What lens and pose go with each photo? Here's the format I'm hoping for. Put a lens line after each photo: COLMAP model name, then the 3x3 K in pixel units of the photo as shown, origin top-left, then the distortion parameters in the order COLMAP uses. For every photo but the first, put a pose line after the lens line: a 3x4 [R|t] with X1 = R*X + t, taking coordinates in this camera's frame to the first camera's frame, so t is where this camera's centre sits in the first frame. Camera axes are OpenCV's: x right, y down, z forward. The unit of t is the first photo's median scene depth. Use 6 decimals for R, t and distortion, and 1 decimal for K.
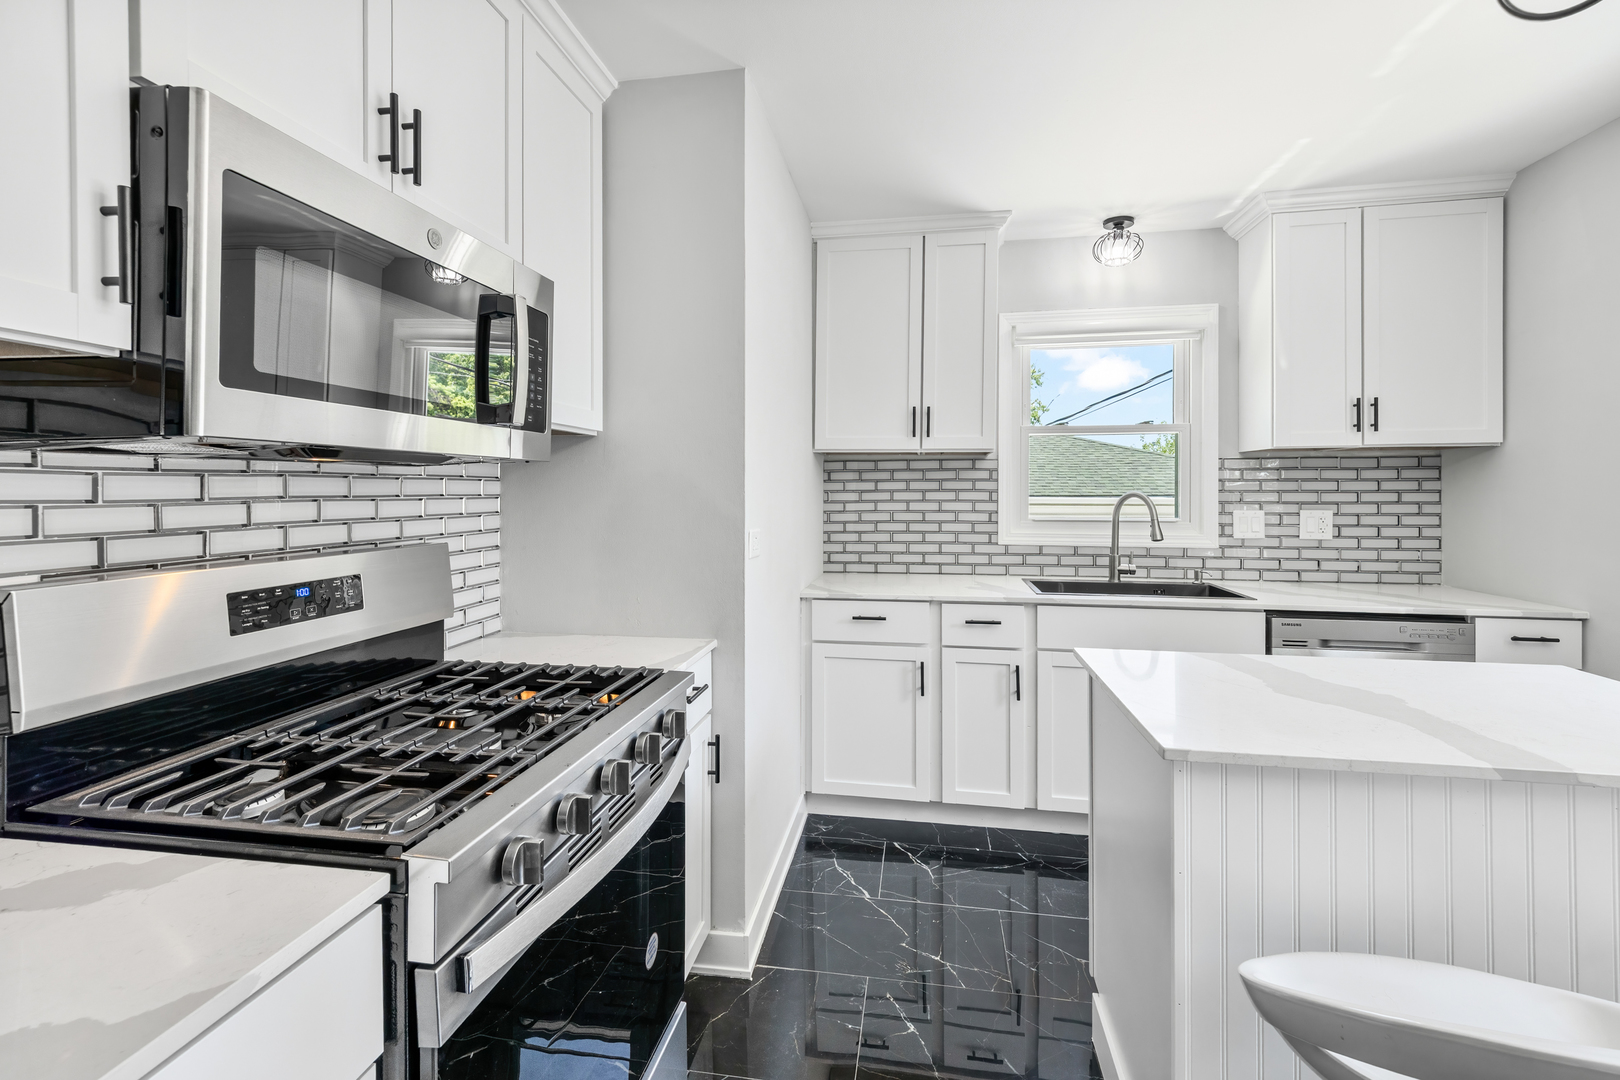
lens RADIAL K [[699.9, 0, 813.6], [0, 699.9, 490.7], [0, 0, 1]] dist [0.004718, -0.000700]
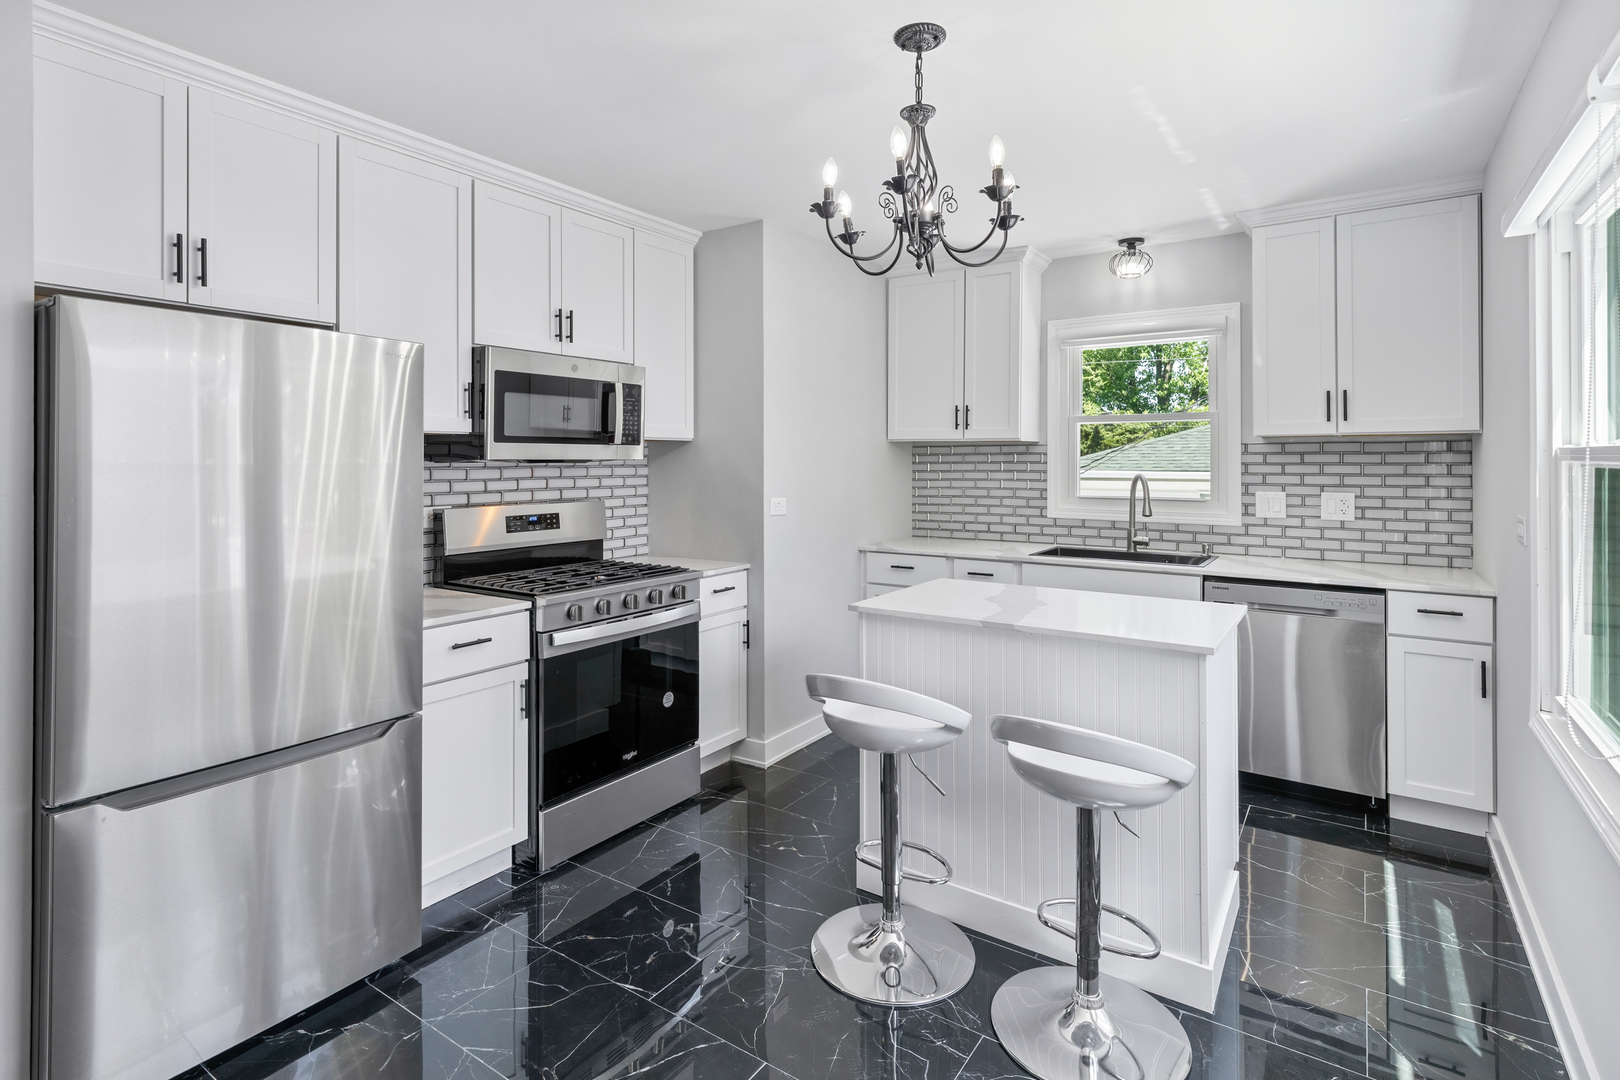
lens RADIAL K [[808.6, 0, 806.8], [0, 808.6, 461.3], [0, 0, 1]] dist [0.003028, -0.003793]
pose [[0.907091, 0.000559, -0.420934, 0.593149], [-0.000287, 1.000000, 0.000709, -0.023352], [0.420934, -0.000522, 0.907091, -0.511817]]
